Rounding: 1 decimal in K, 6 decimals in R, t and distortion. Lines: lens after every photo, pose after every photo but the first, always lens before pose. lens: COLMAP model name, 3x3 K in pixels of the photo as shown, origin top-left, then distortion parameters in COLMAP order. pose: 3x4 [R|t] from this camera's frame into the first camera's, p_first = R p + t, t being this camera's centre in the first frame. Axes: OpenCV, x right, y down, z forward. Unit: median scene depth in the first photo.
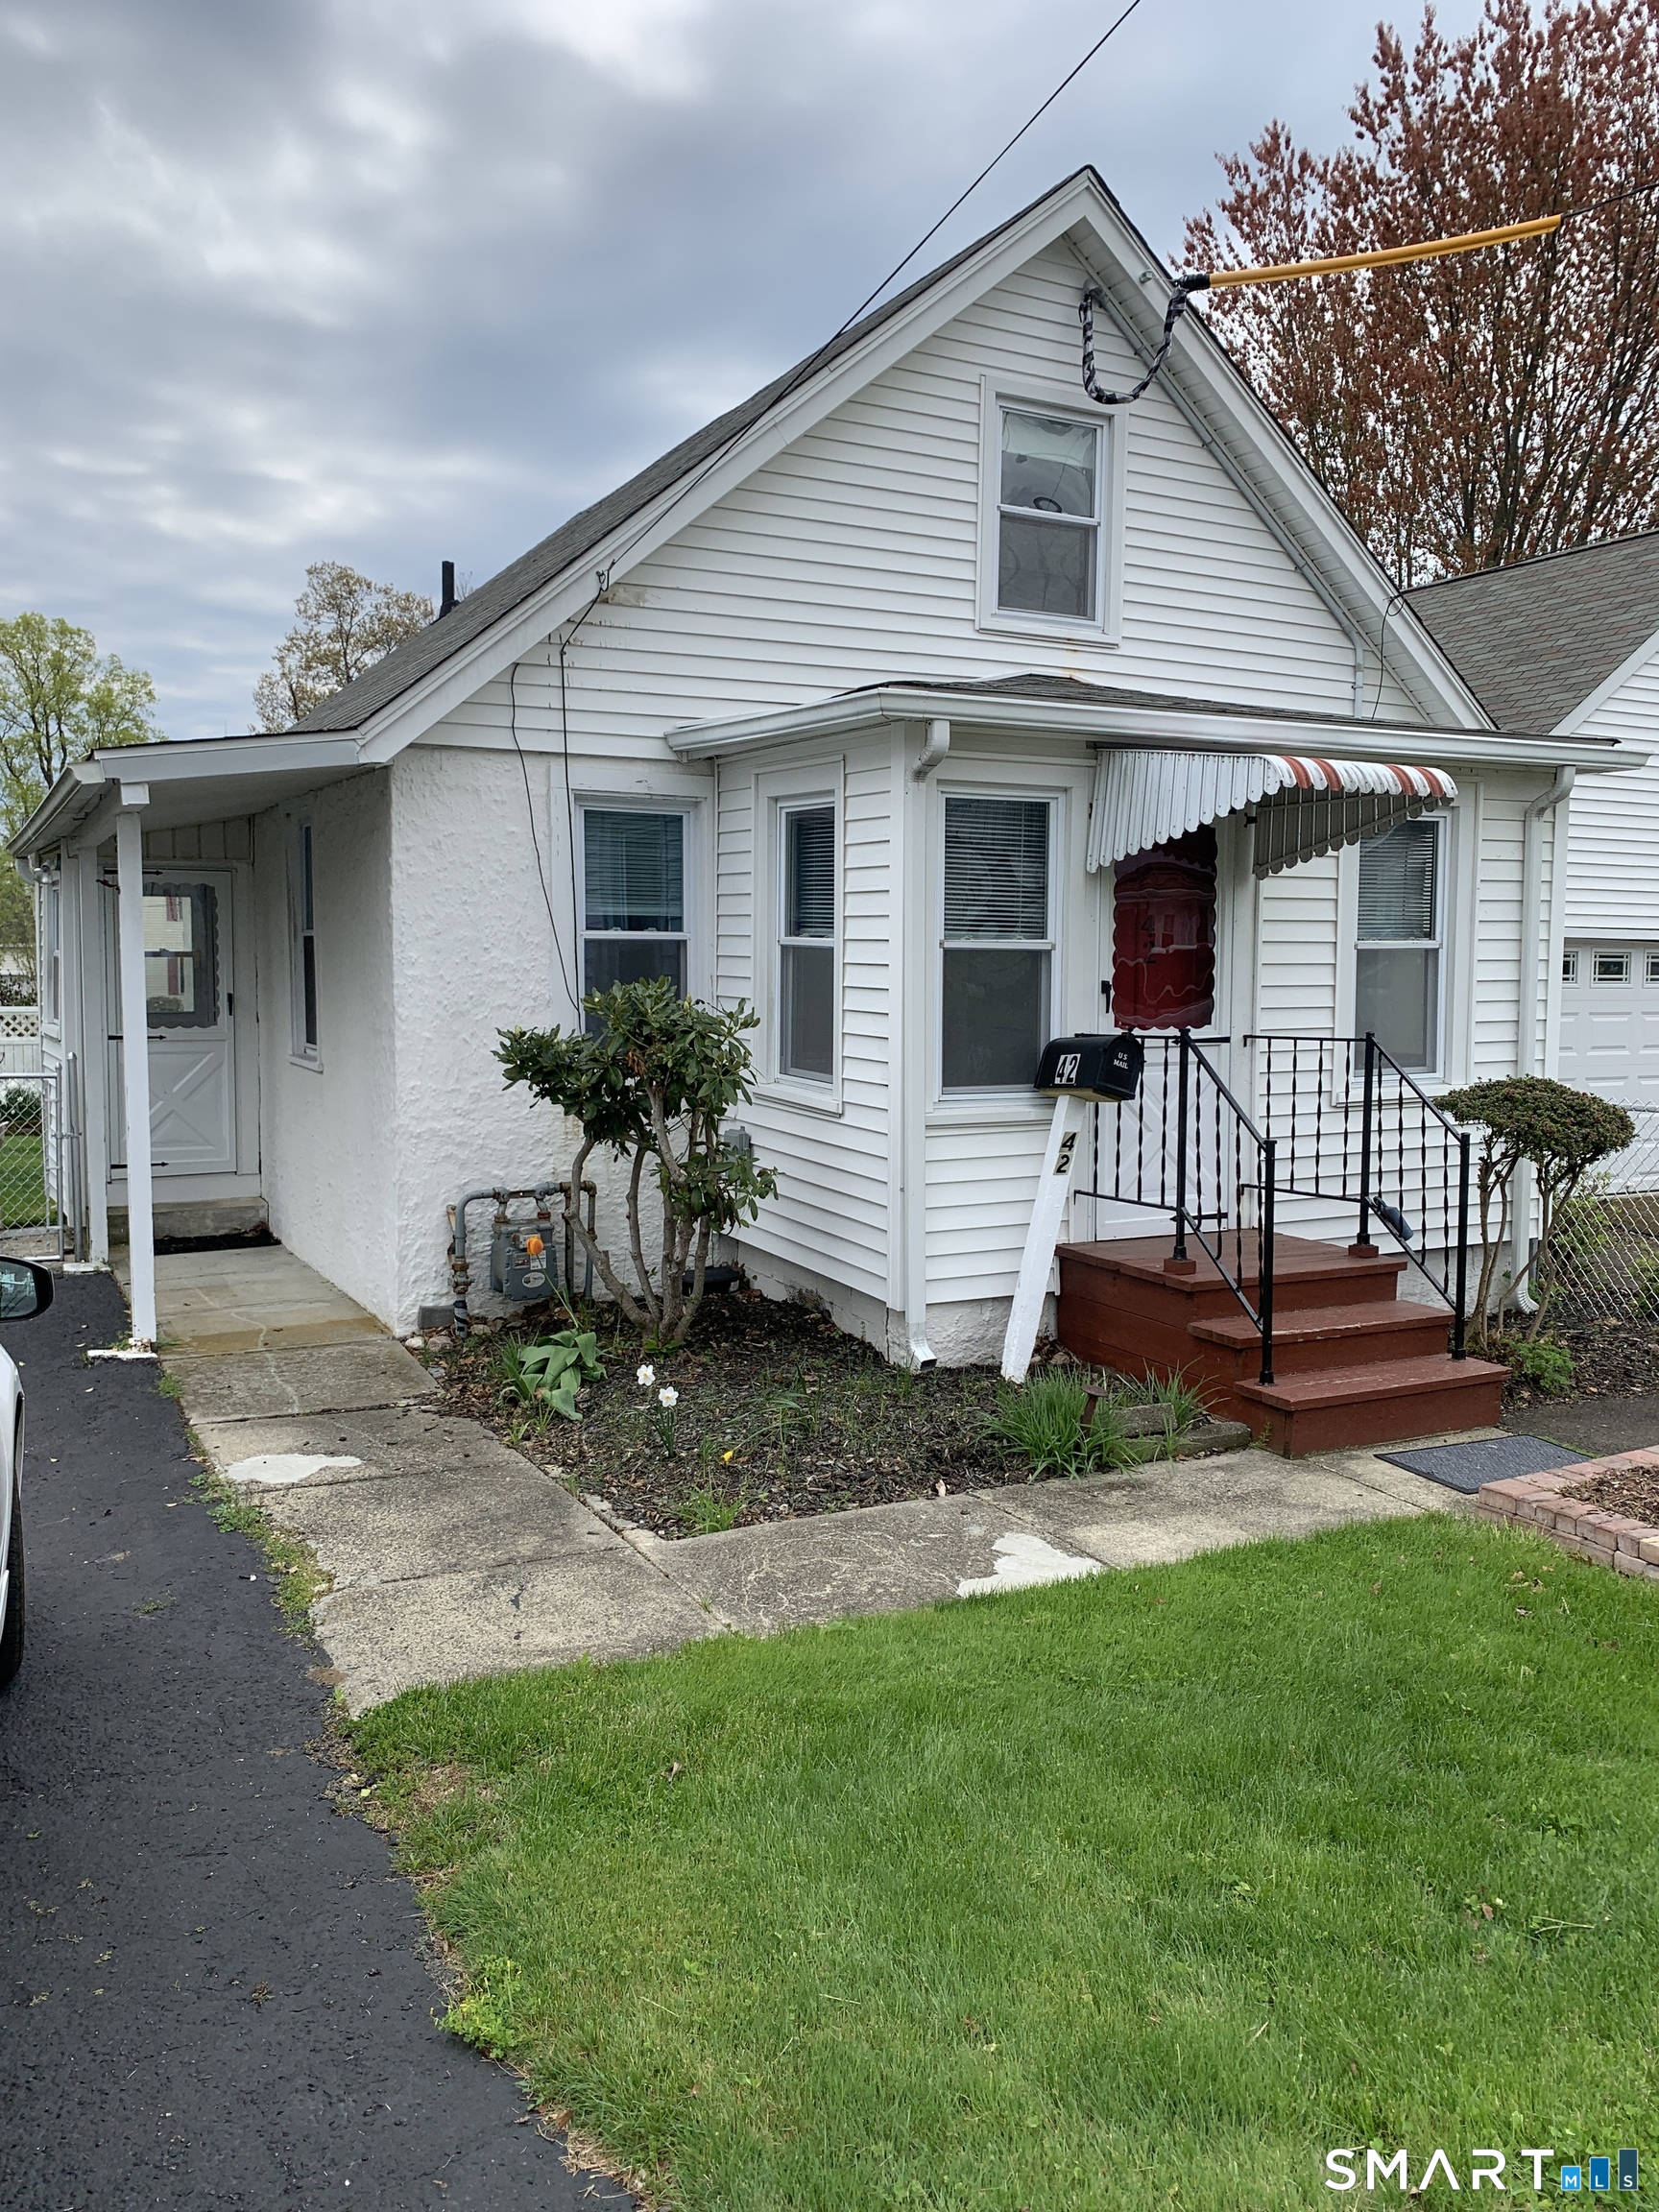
lens RADIAL K [[1657.1, 0, 872.1], [0, 1657.1, 1107.0], [0, 0, 1]] dist [0.045868, -0.029733]
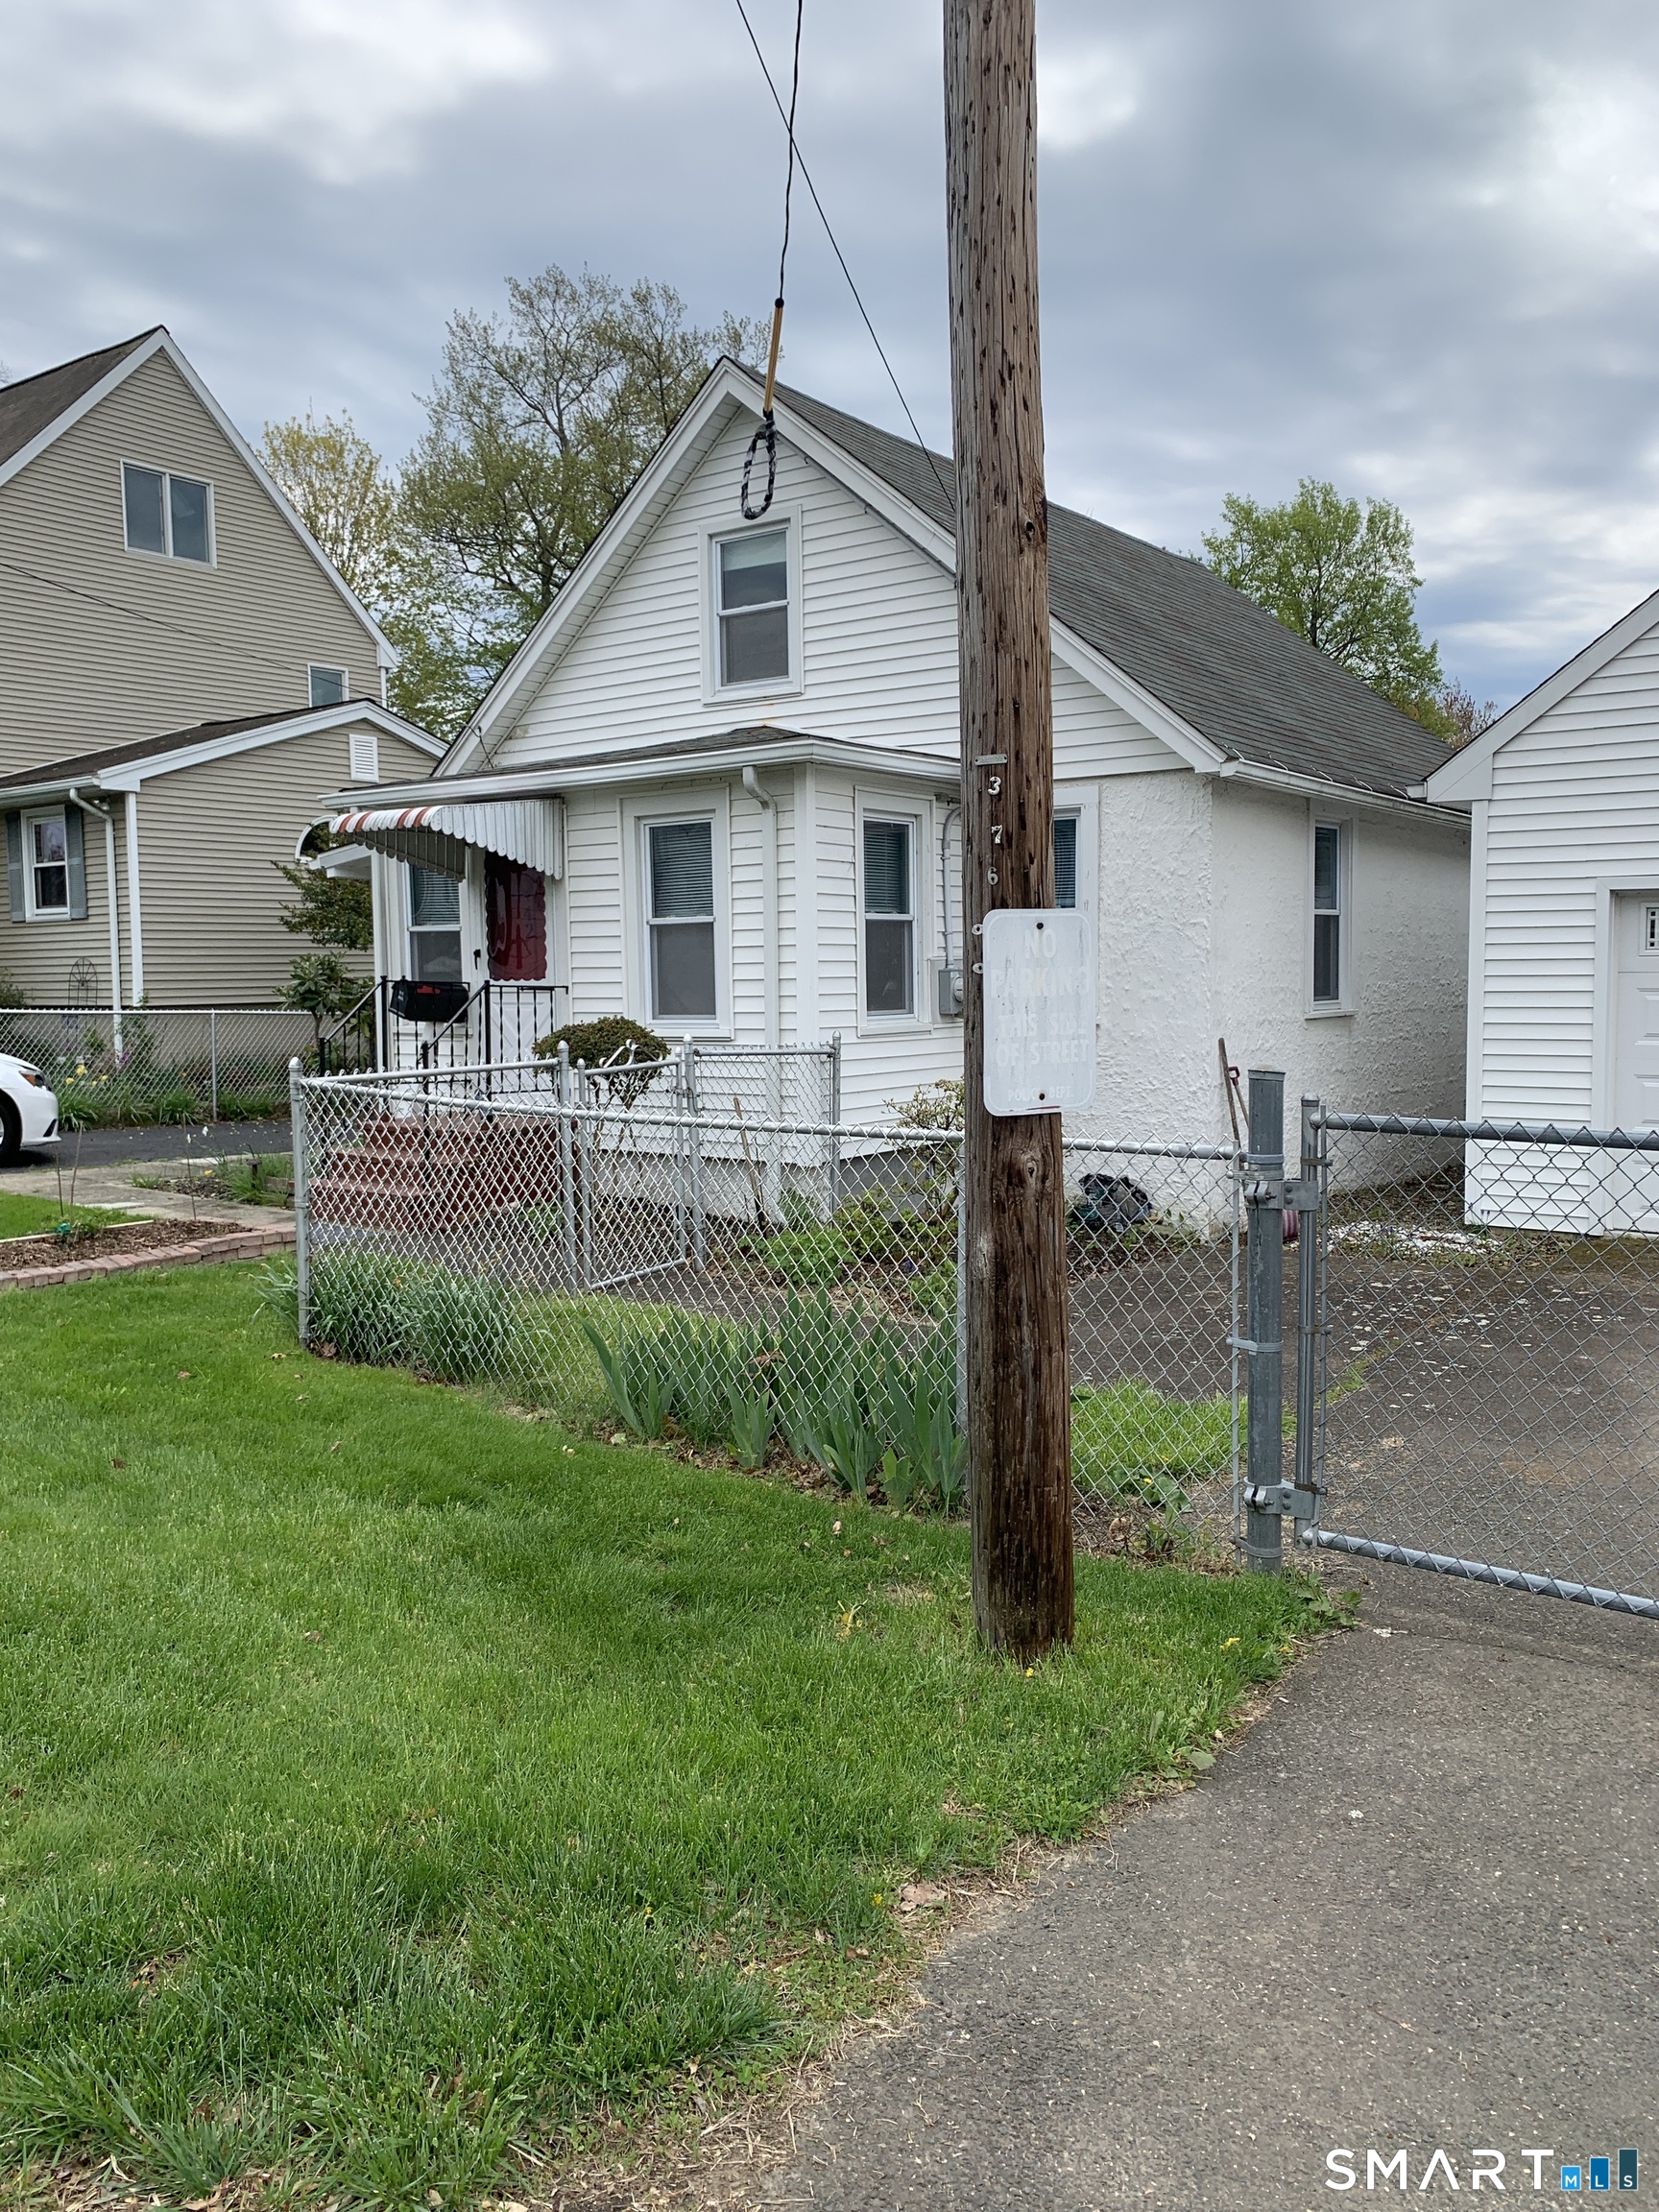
lens RADIAL K [[1657.1, 0, 872.1], [0, 1657.1, 1107.0], [0, 0, 1]] dist [0.045868, -0.029733]
pose [[0.436547, 0.068886, -0.897040, 1.525771], [-0.069758, 0.996654, 0.042587, -0.017246], [0.896973, 0.043984, 0.439892, 0.564988]]
